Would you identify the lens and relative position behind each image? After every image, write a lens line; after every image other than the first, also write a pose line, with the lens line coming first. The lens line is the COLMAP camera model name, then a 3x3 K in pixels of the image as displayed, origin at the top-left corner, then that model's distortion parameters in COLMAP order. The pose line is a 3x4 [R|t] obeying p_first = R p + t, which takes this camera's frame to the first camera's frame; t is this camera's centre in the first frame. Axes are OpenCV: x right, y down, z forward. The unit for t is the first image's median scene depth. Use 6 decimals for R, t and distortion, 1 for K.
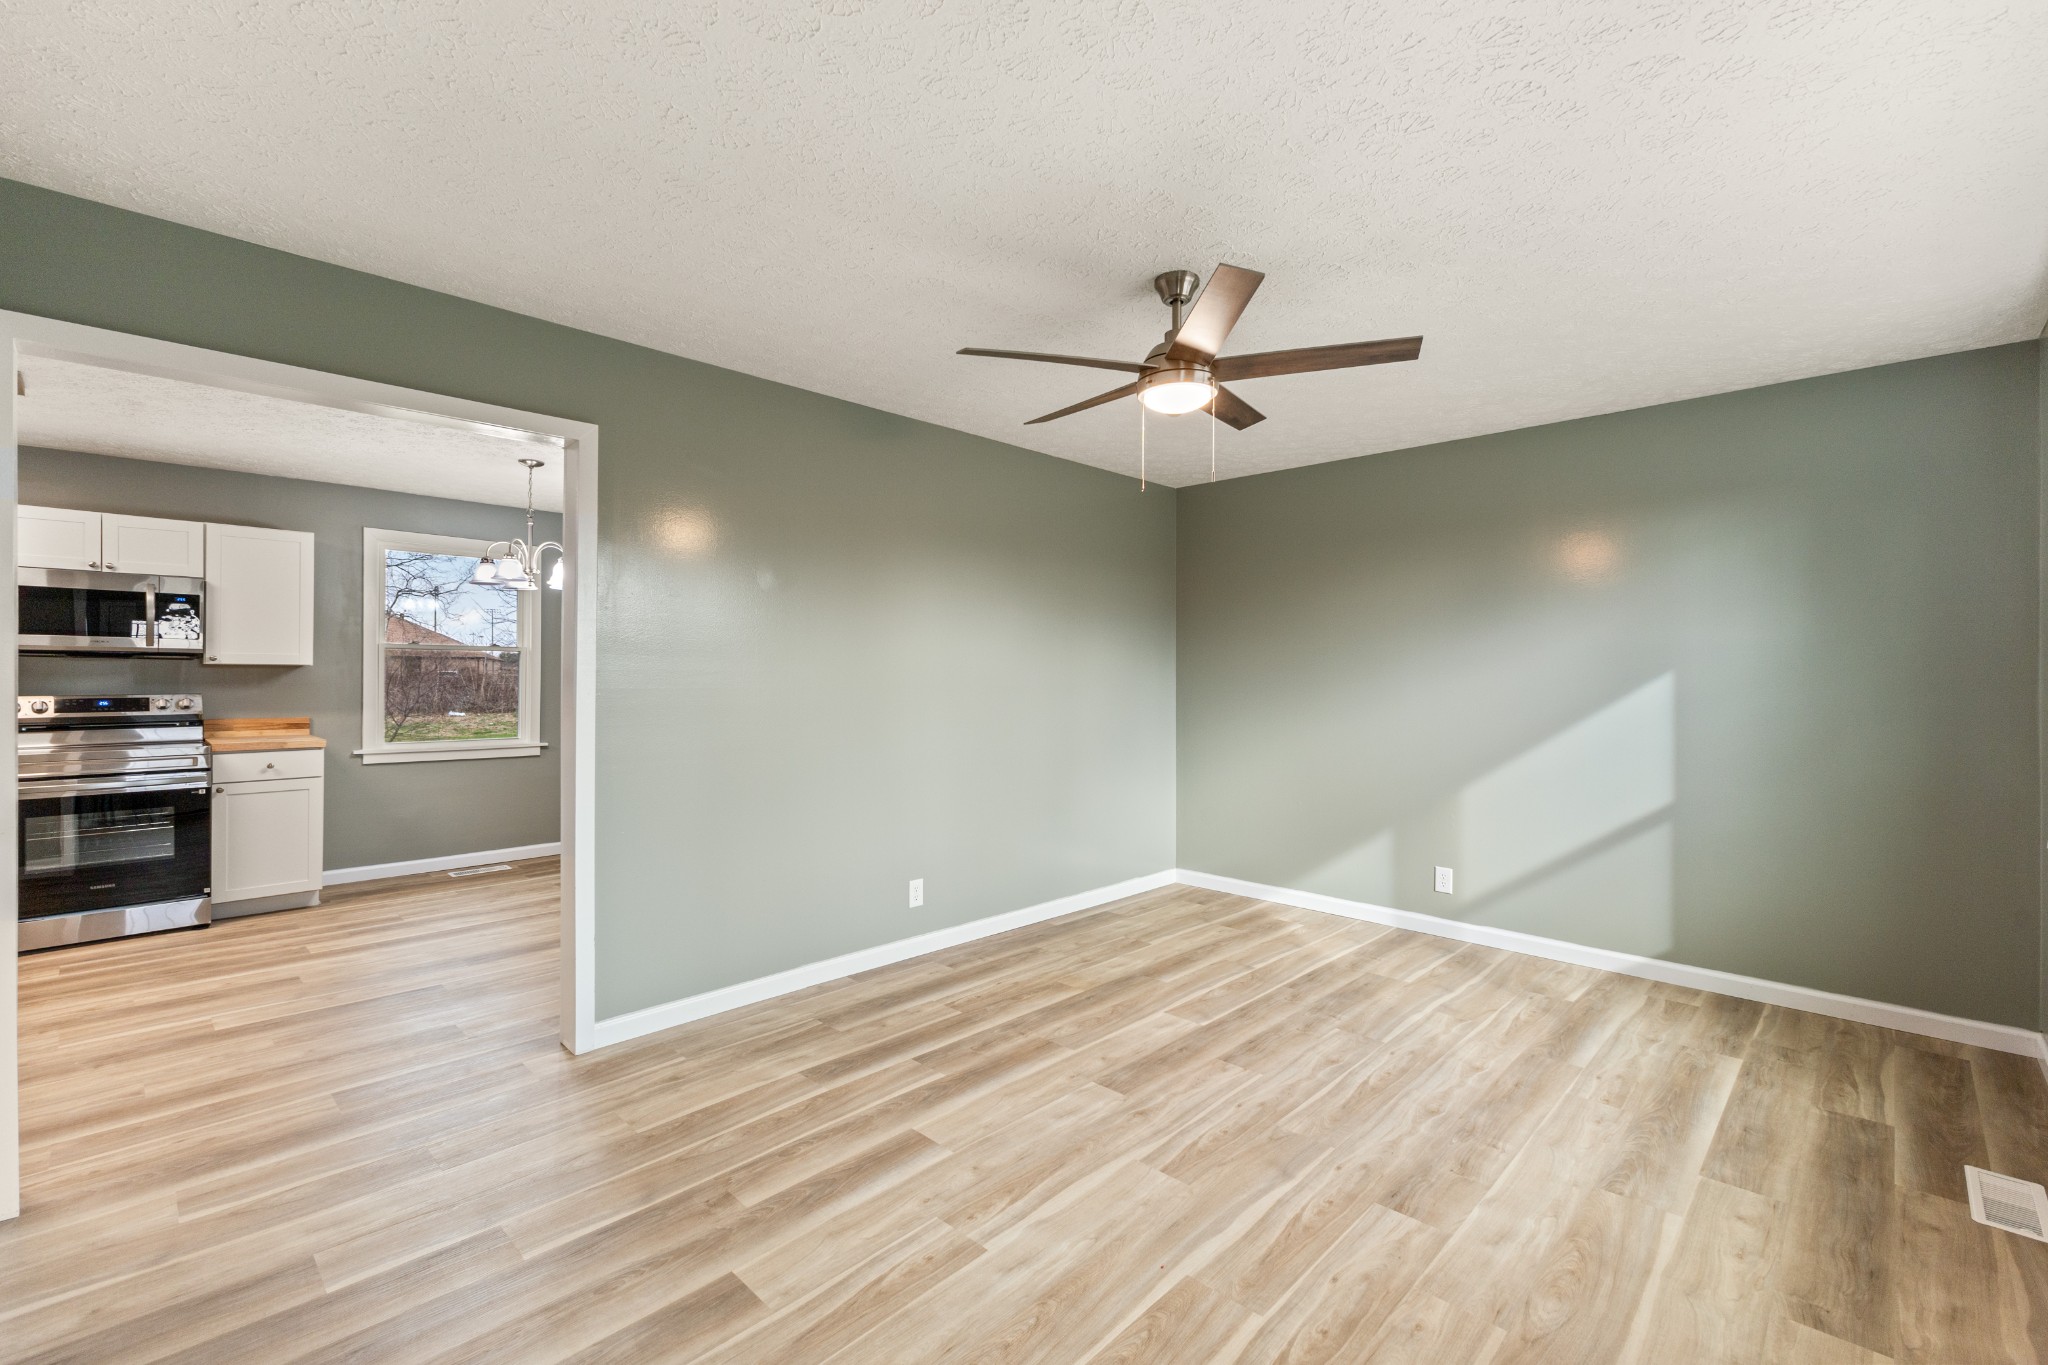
lens RADIAL K [[887.1, 0, 1029.8], [0, 887.1, 672.2], [0, 0, 1]] dist [0.014446, -0.003814]
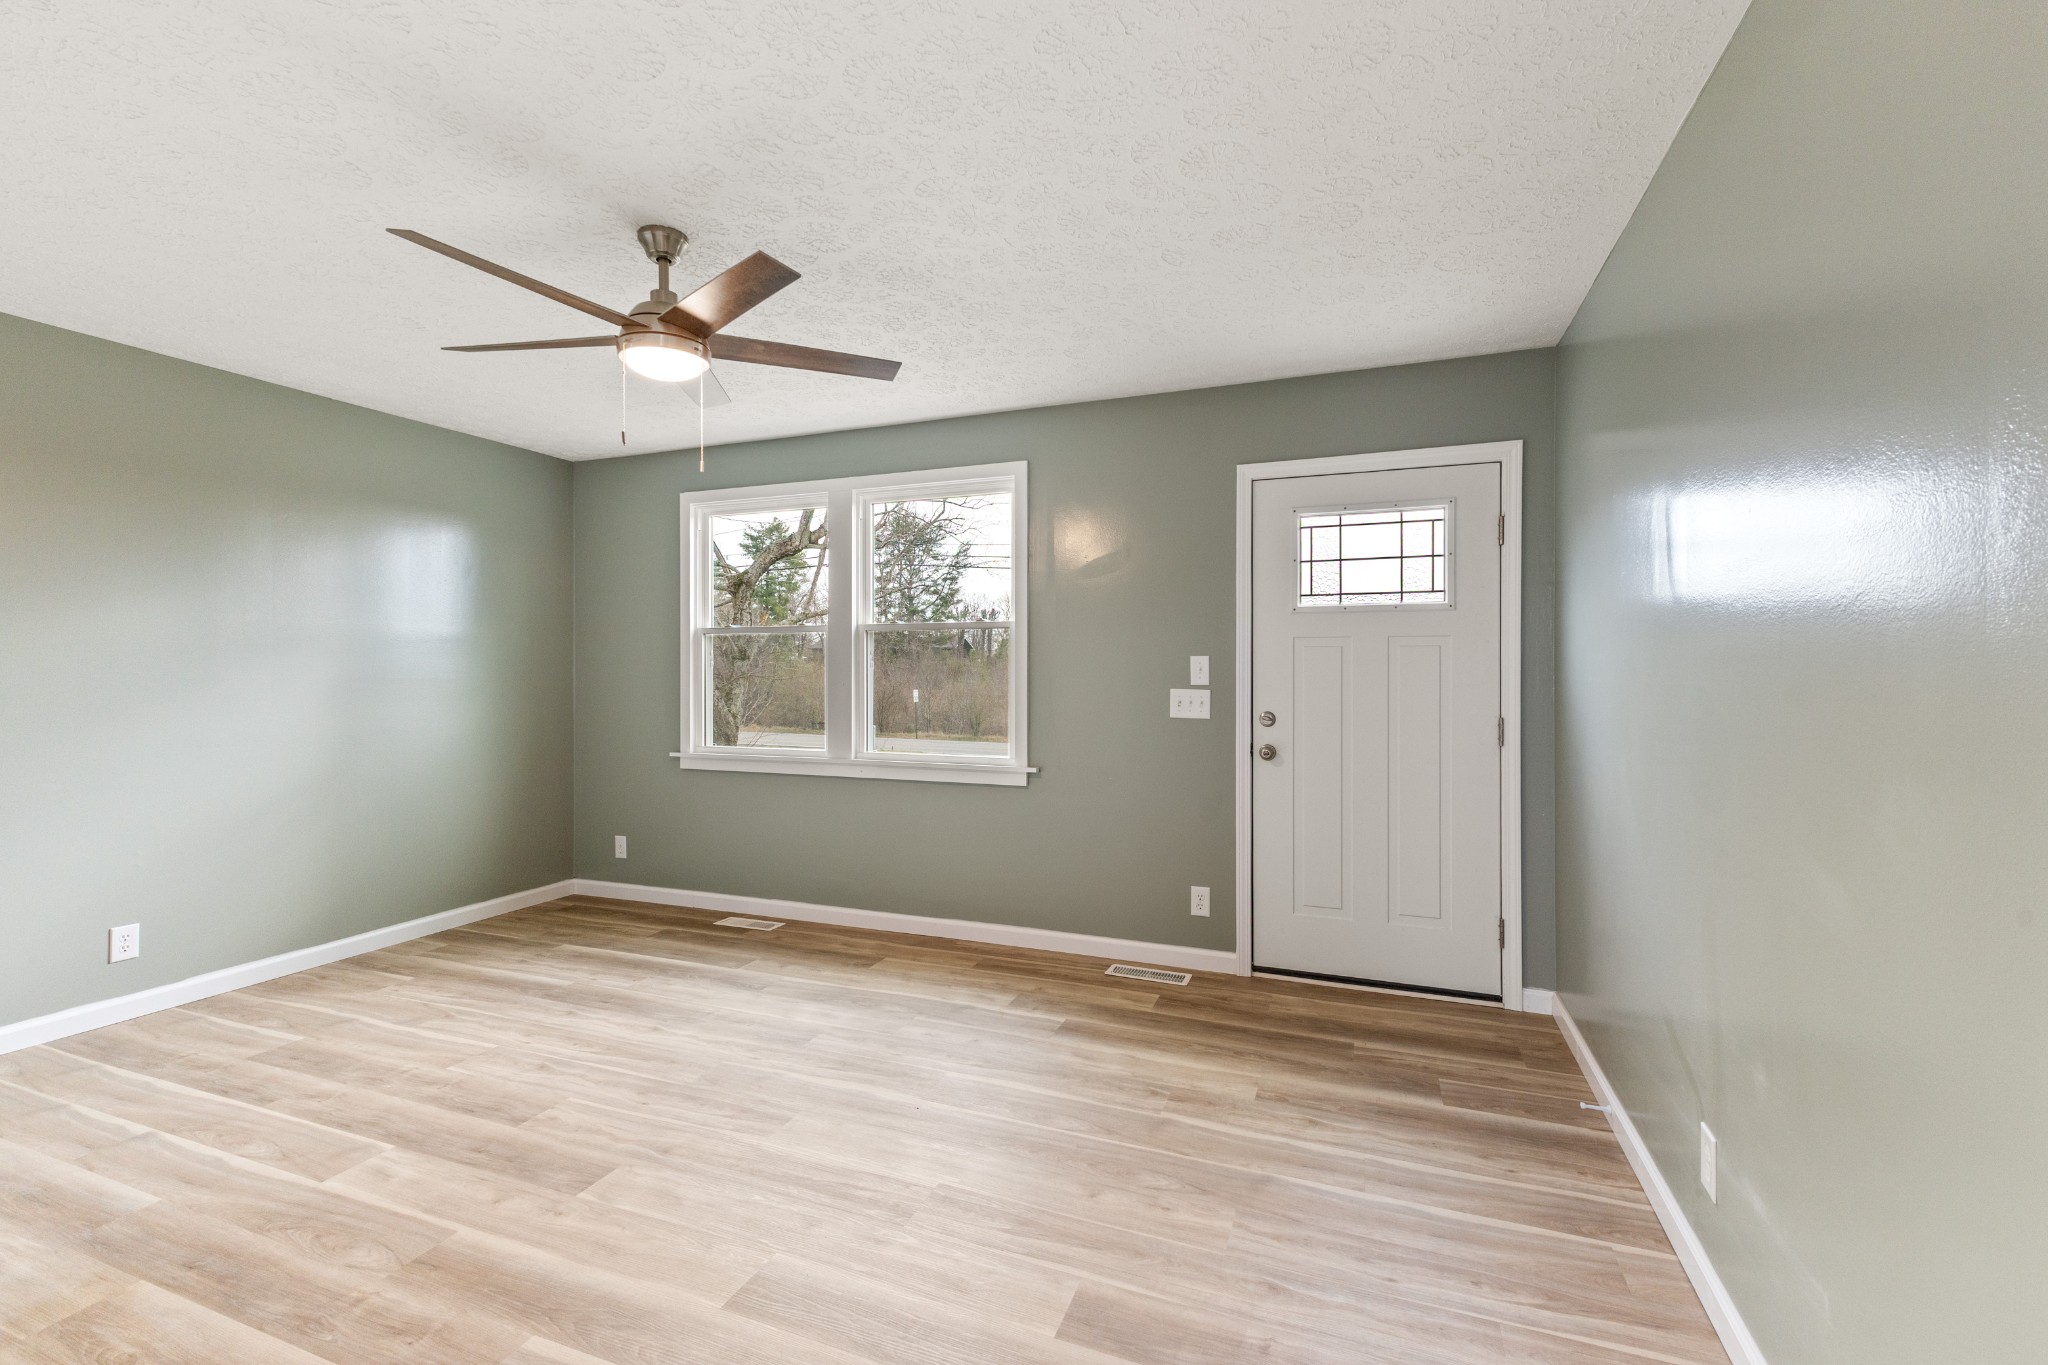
lens RADIAL K [[887.1, 0, 1016.5], [0, 887.1, 674.8], [0, 0, 1]] dist [0.014446, -0.003814]
pose [[-0.391463, -0.005920, 0.920175, -2.252735], [-0.005362, 0.999977, 0.004153, 0.026792], [-0.920178, -0.003308, -0.391486, 2.762286]]
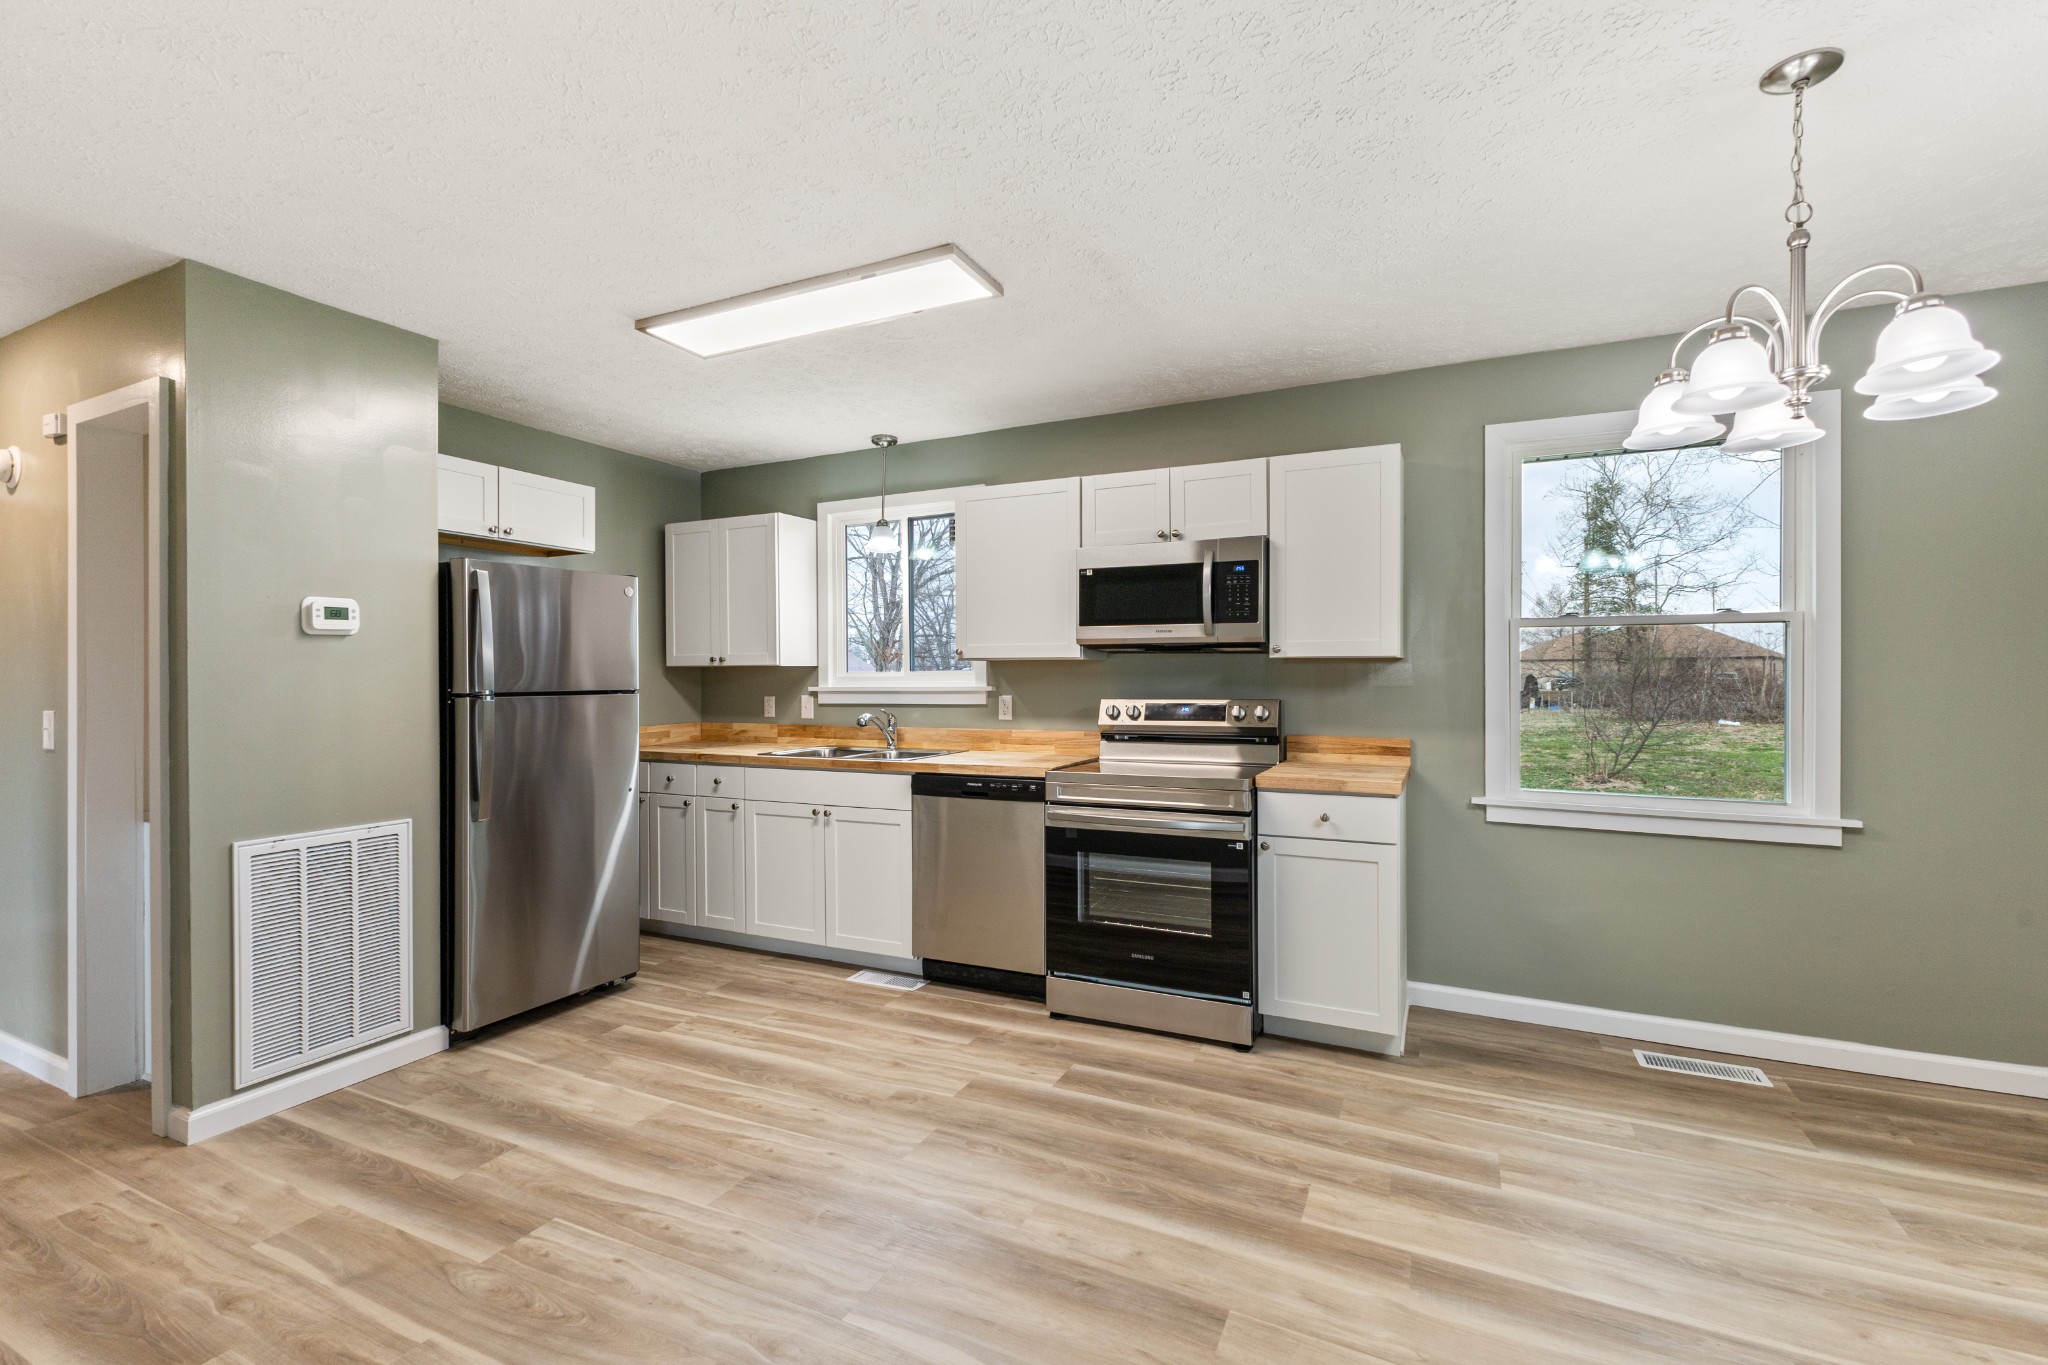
lens RADIAL K [[887.1, 0, 1022.6], [0, 887.1, 675.6], [0, 0, 1]] dist [0.014446, -0.003814]
pose [[0.316446, -0.006338, -0.948589, -0.270781], [0.007483, 0.999963, -0.004185, 0.005342], [0.948581, -0.005774, 0.316482, 0.501699]]
